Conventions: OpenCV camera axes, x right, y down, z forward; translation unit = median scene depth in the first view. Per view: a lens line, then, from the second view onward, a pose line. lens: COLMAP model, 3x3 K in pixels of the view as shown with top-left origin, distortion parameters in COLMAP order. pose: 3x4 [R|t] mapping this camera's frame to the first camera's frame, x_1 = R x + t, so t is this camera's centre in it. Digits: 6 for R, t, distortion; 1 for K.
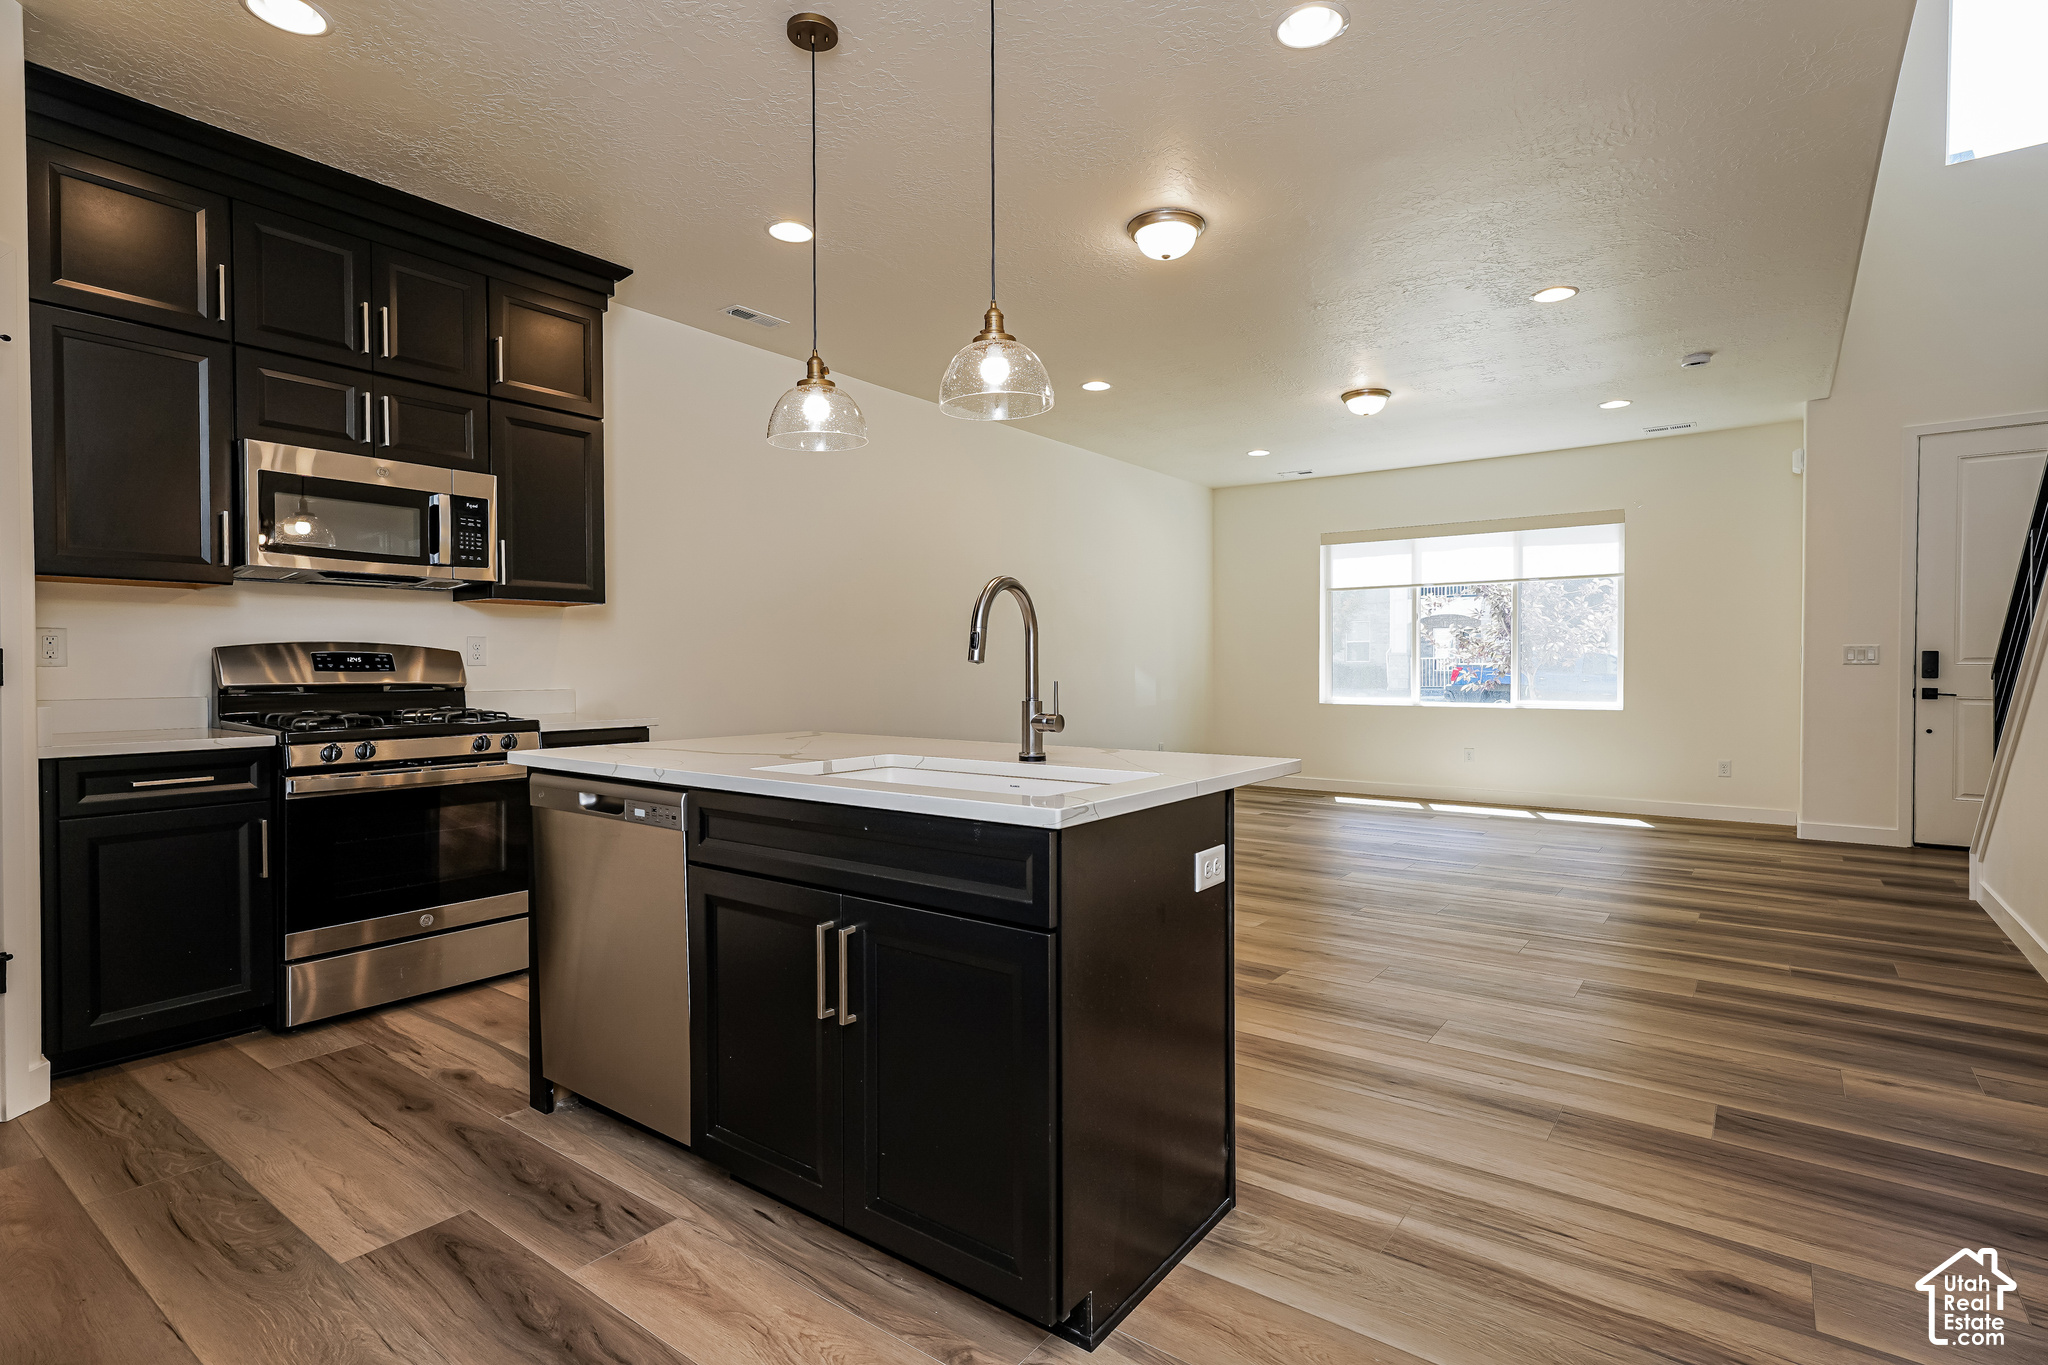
lens RADIAL K [[992.1, 0, 1018.6], [0, 992.1, 674.1], [0, 0, 1]] dist [0.001515, 0.003831]
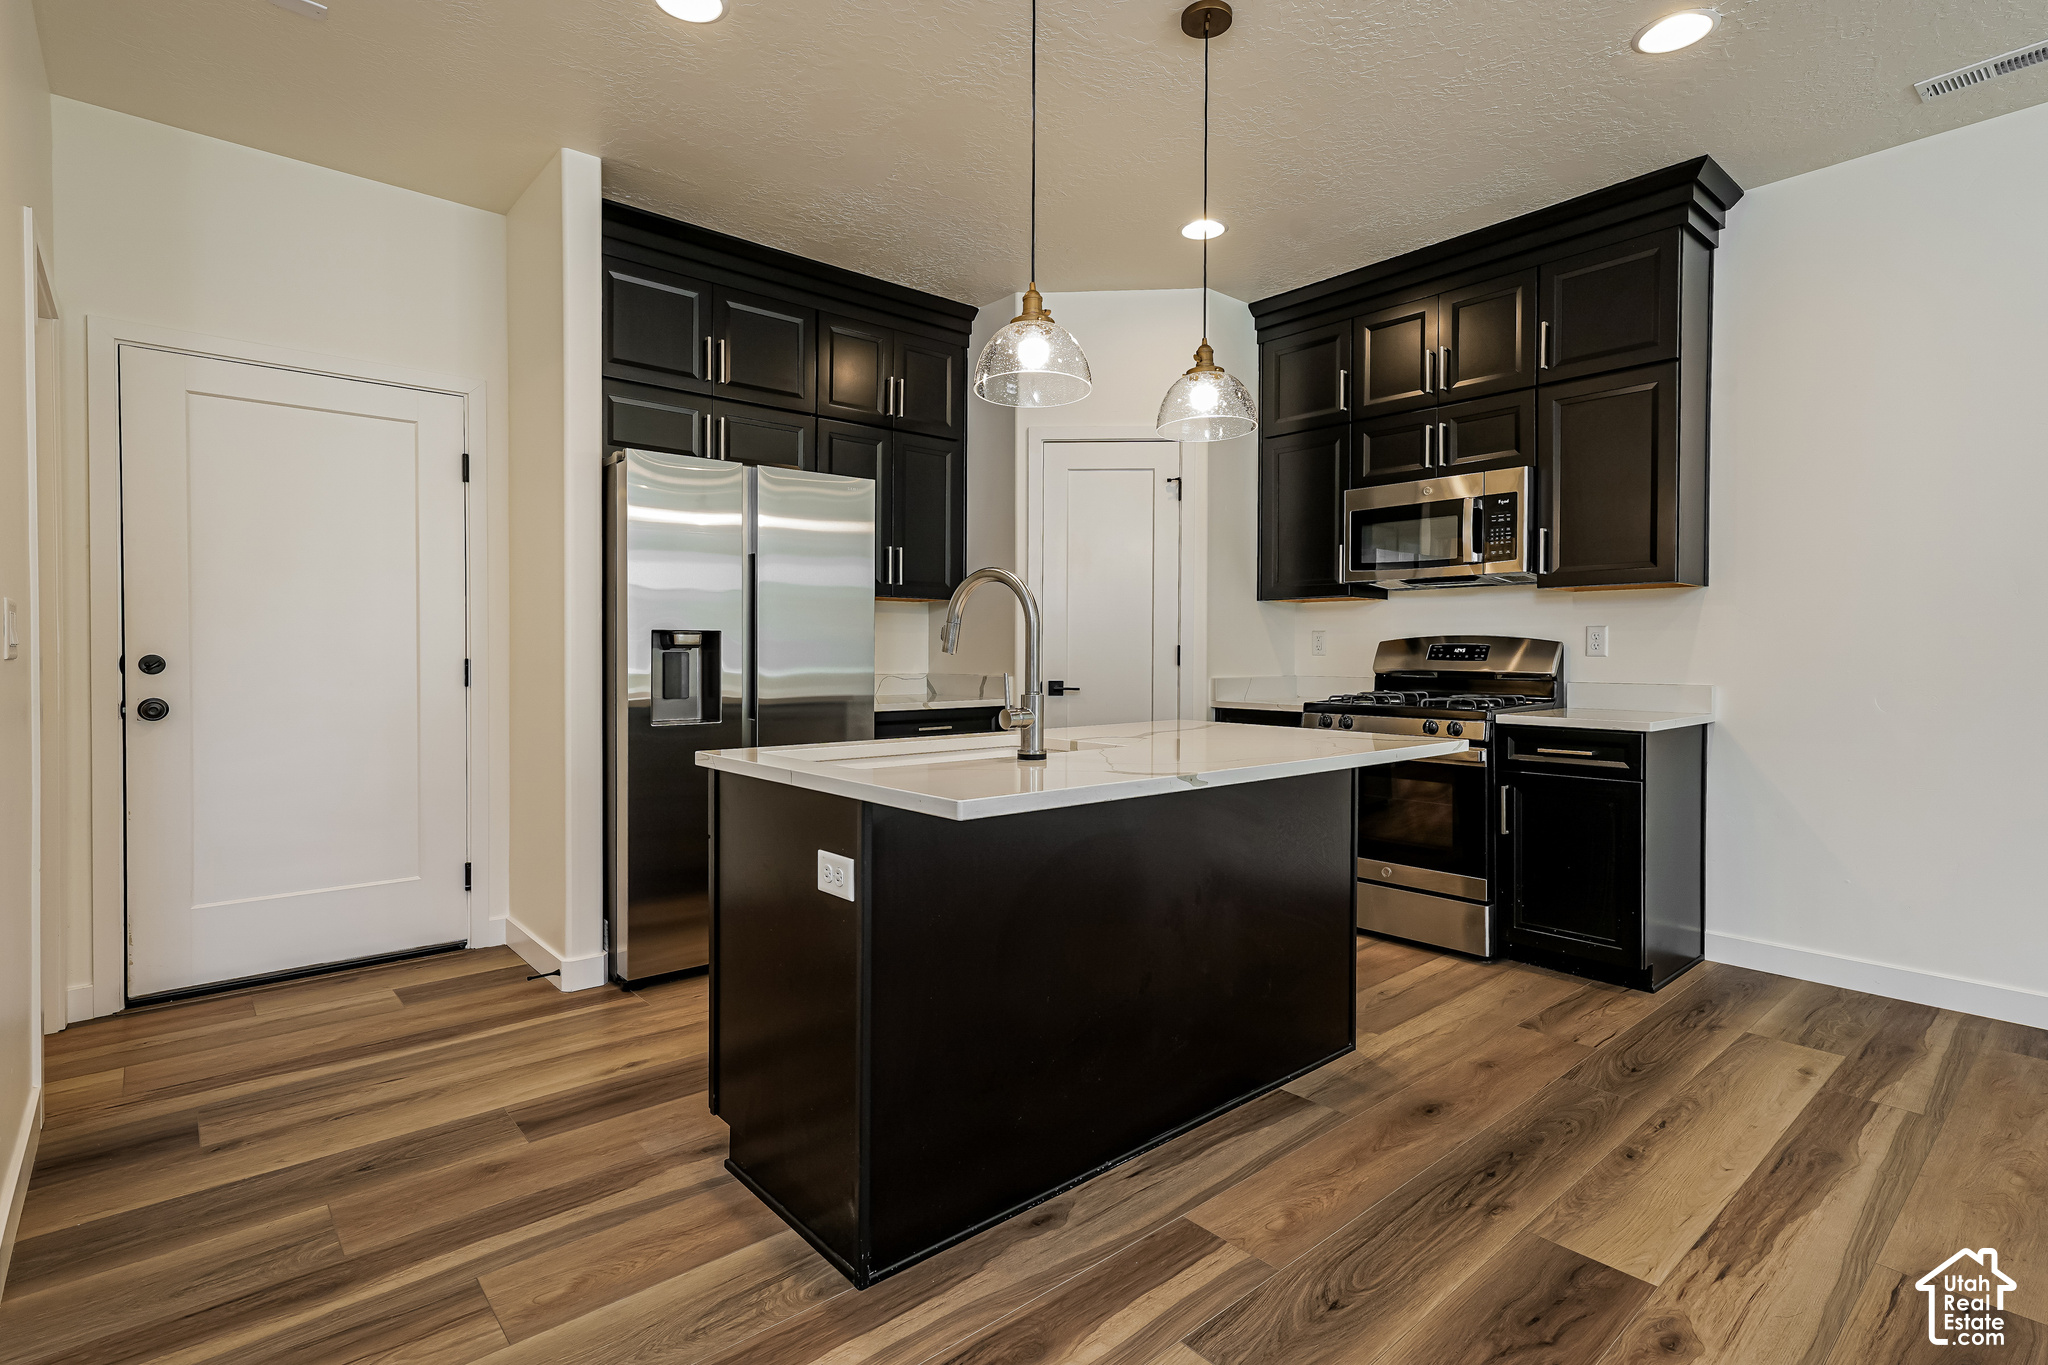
lens RADIAL K [[992.1, 0, 1035.1], [0, 992.1, 668.4], [0, 0, 1]] dist [0.001515, 0.003831]
pose [[-0.207007, 0.013357, -0.978248, 0.572285], [-0.009950, 0.999826, 0.015757, -0.006886], [0.978289, 0.012995, -0.206838, 0.744128]]
